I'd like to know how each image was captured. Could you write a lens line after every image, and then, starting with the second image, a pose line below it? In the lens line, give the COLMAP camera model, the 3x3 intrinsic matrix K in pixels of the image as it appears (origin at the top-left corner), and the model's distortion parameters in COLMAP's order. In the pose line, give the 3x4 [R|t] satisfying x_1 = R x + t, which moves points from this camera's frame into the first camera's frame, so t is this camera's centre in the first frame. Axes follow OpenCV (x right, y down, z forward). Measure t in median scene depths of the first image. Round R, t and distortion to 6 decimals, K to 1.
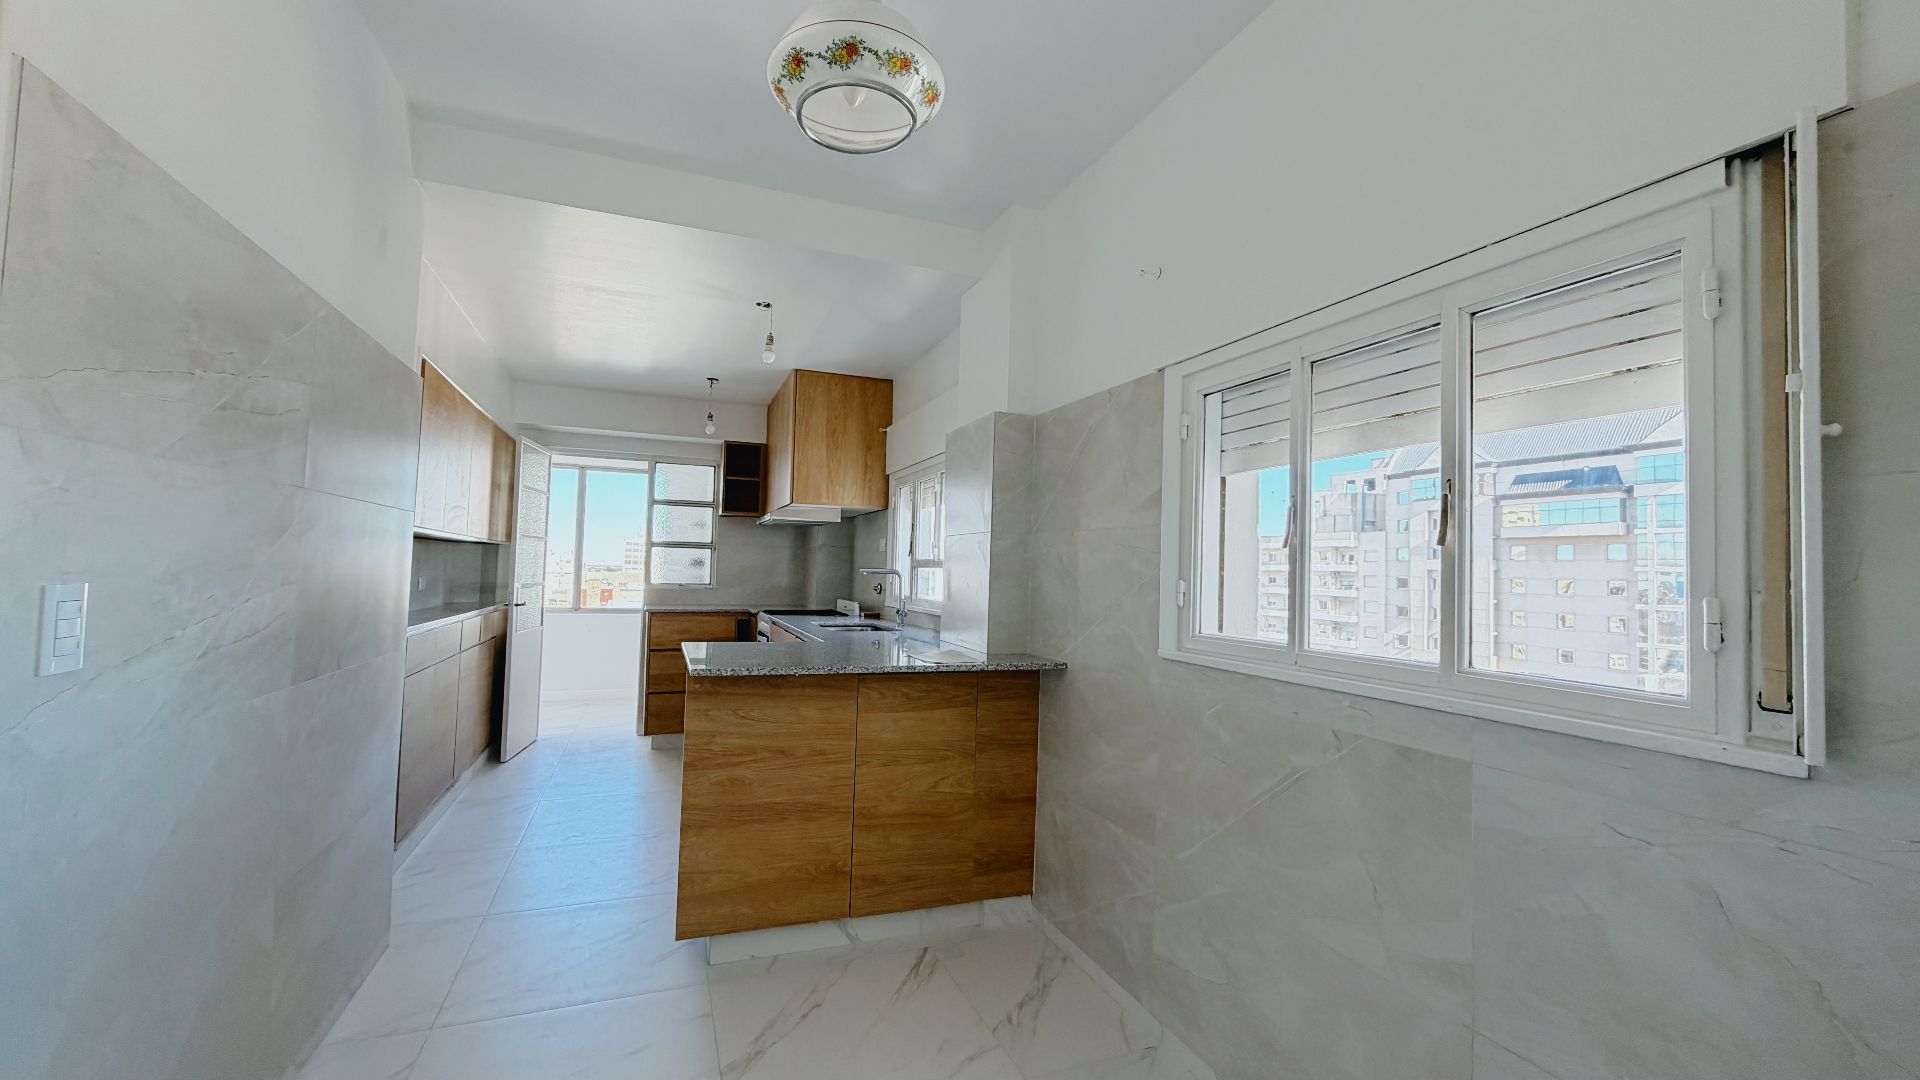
lens RADIAL K [[772.1, 0, 955.8], [0, 772.1, 540.7], [0, 0, 1]] dist [0.001616, -0.000058]
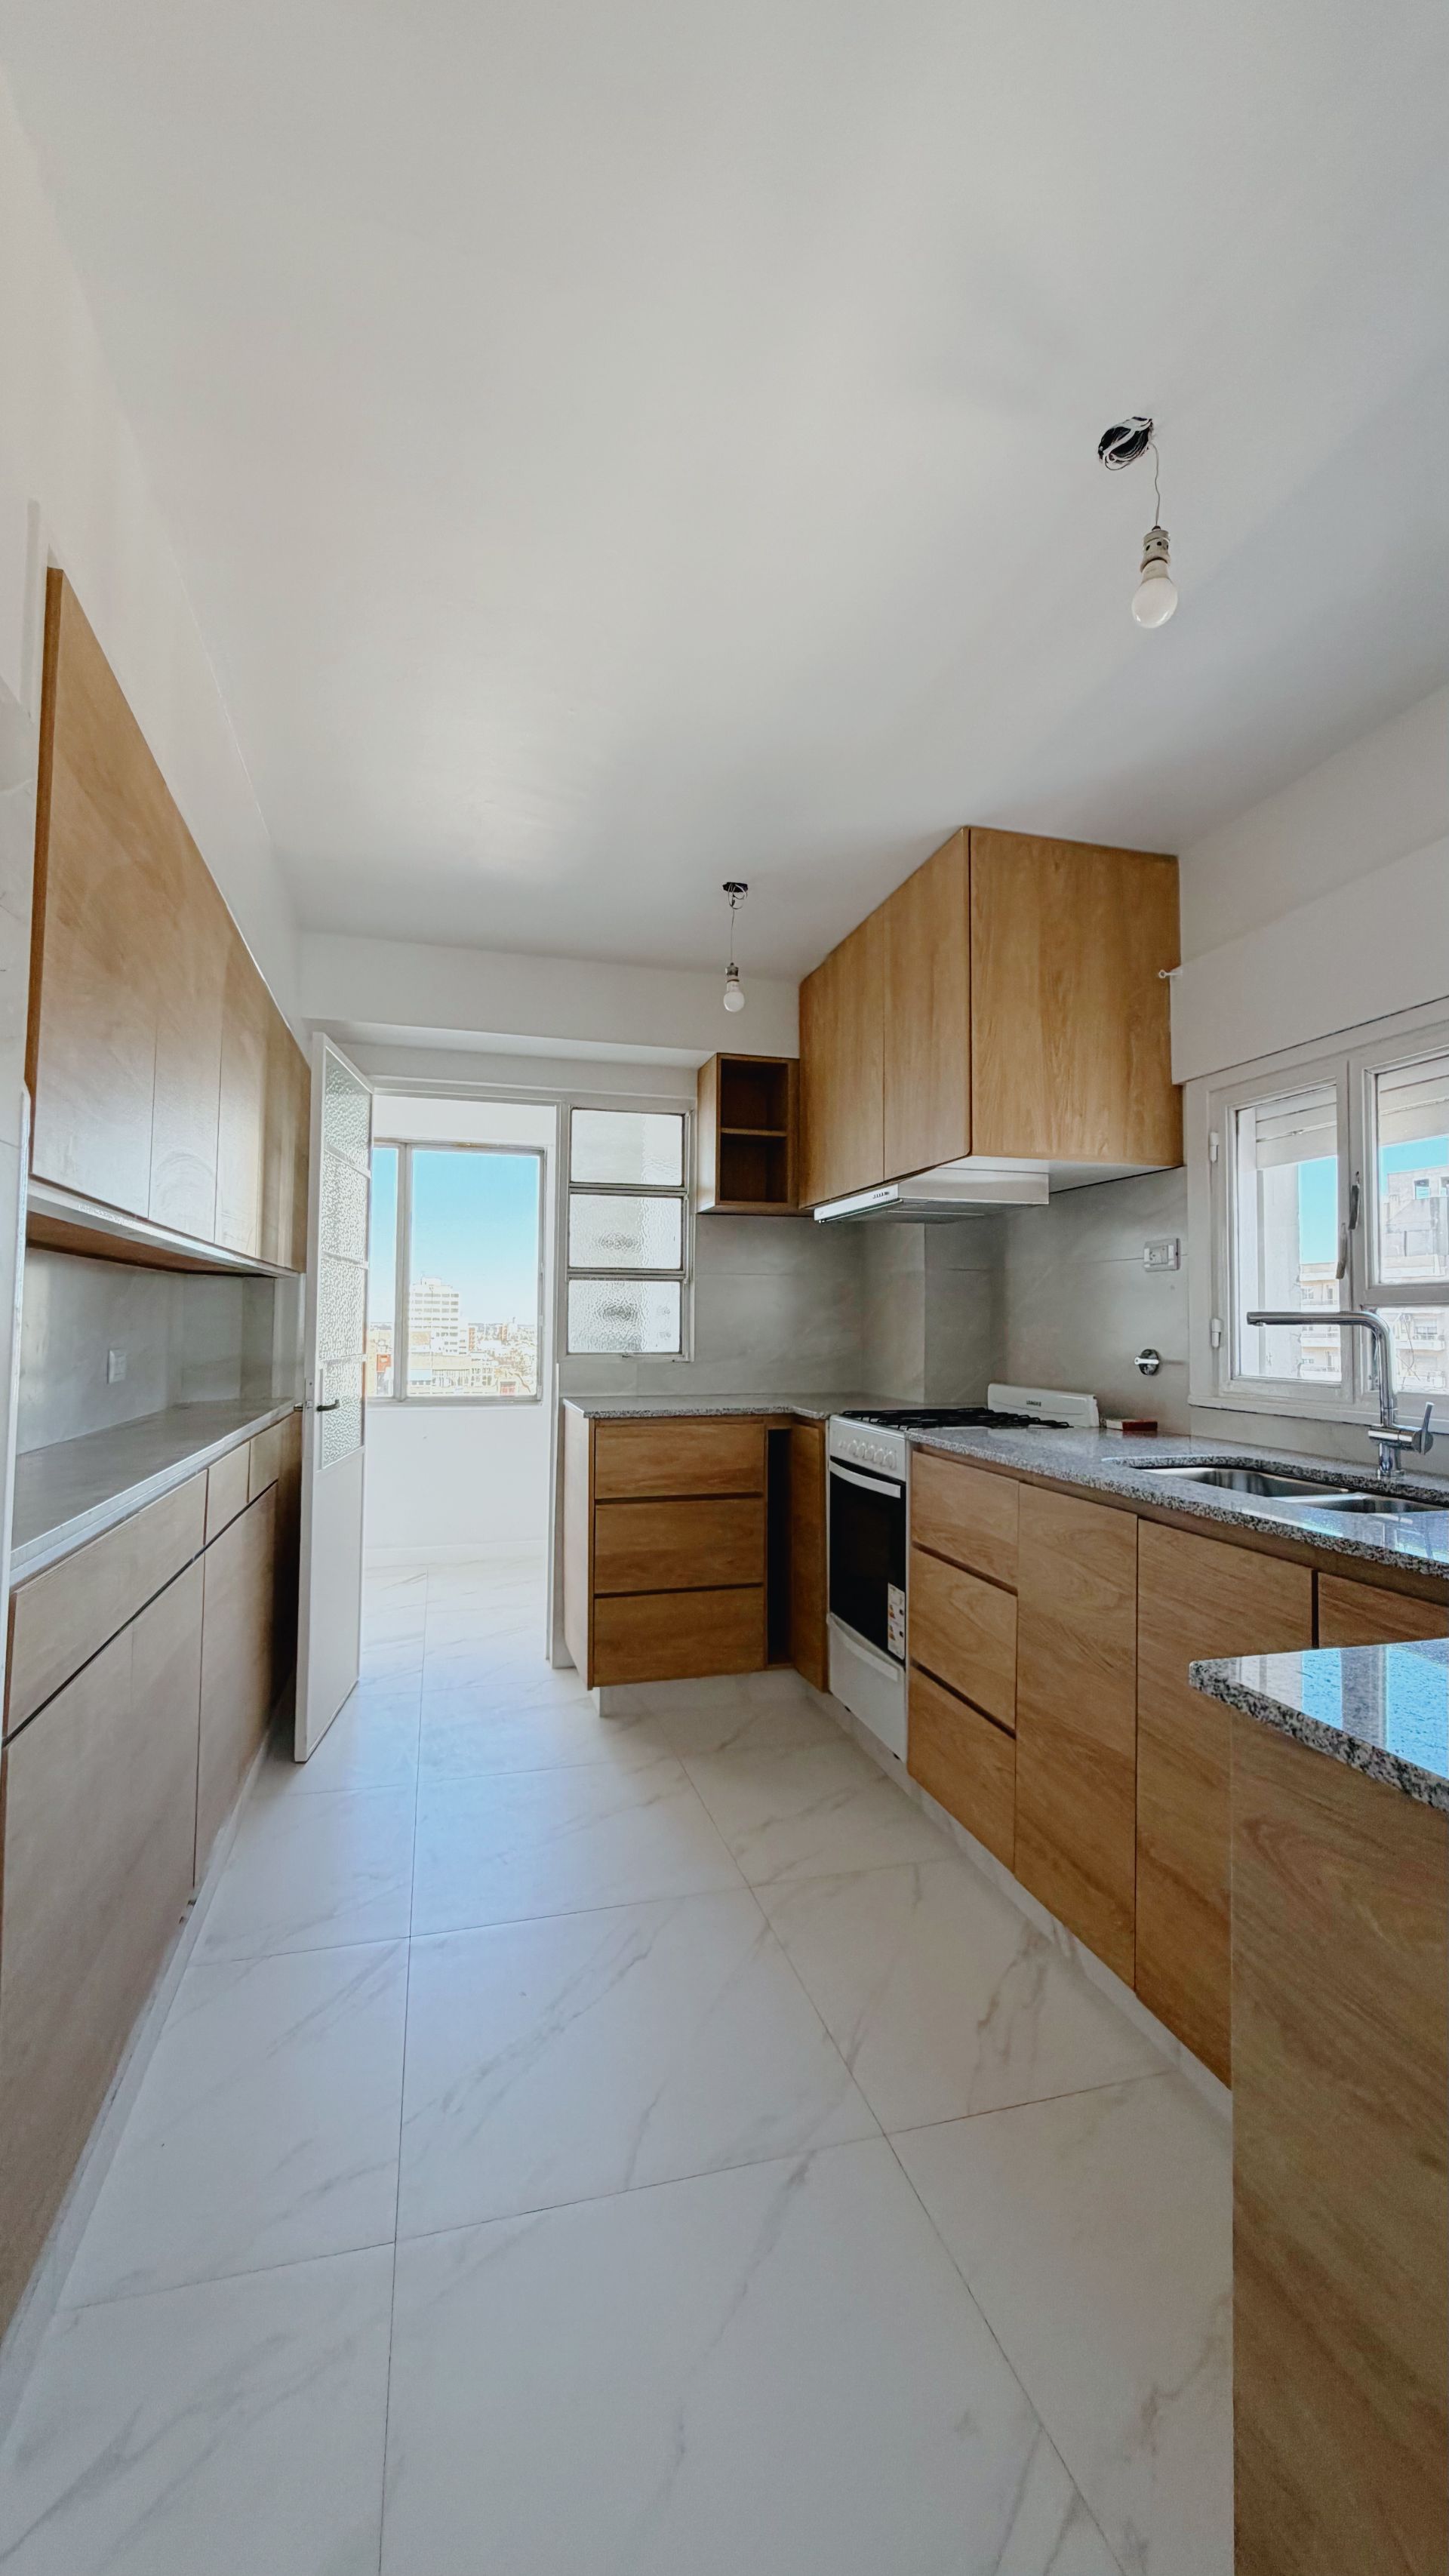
lens RADIAL K [[1035.8, 0, 728.8], [0, 1035.8, 1284.6], [0, 0, 1]] dist [0.001616, -0.000058]
pose [[0.994652, -0.021459, -0.101032, -0.260816], [0.021634, 0.999766, 0.000645, 0.014937], [0.100994, -0.002827, 0.994883, 0.410228]]
